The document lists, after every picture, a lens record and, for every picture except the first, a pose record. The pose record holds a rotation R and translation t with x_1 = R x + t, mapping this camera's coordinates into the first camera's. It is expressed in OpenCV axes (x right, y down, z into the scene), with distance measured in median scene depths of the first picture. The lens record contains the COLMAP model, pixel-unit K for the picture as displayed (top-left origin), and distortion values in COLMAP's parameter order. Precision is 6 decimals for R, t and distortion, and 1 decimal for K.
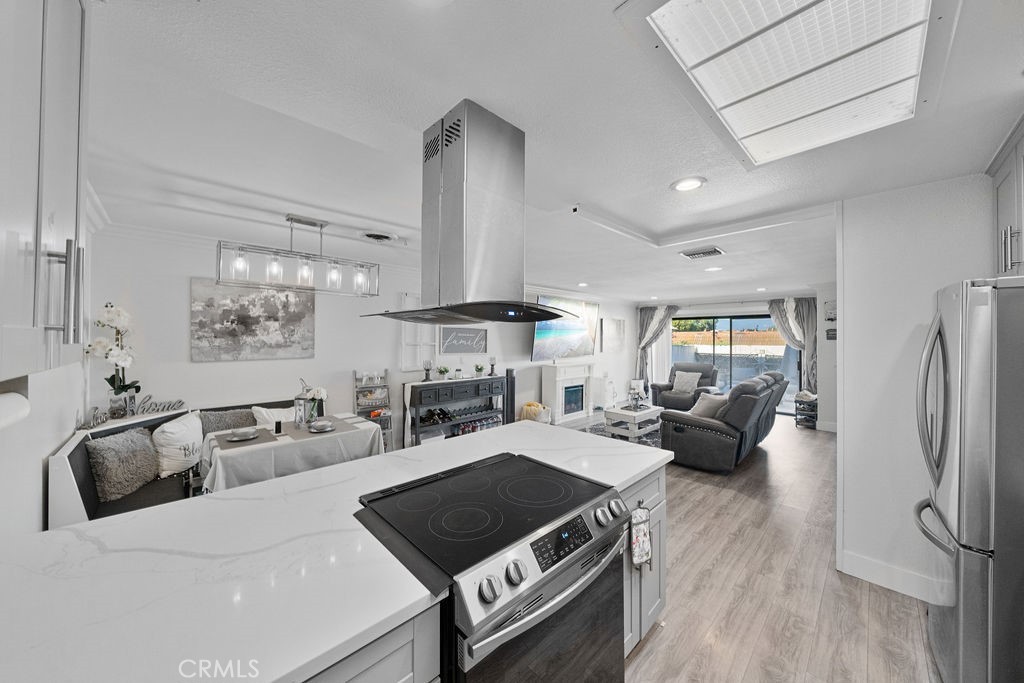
lens RADIAL K [[351.0, 0, 505.5], [0, 351.0, 337.6], [0, 0, 1]] dist [-0.005544, 0.000344]
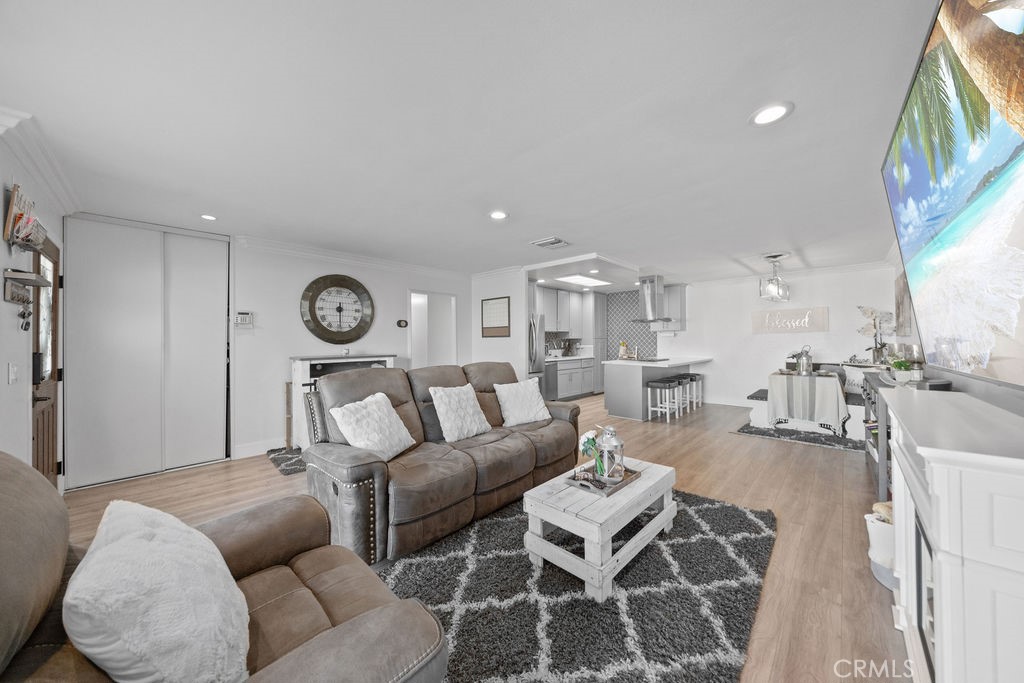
lens RADIAL K [[348.8, 0, 505.5], [0, 348.8, 338.4], [0, 0, 1]] dist [-0.005935, 0.000002]
pose [[-0.999183, 0.004096, -0.040215, 0.512323], [0.004360, 0.999969, -0.006487, 0.047416], [0.040187, -0.006657, -0.999170, 1.429695]]
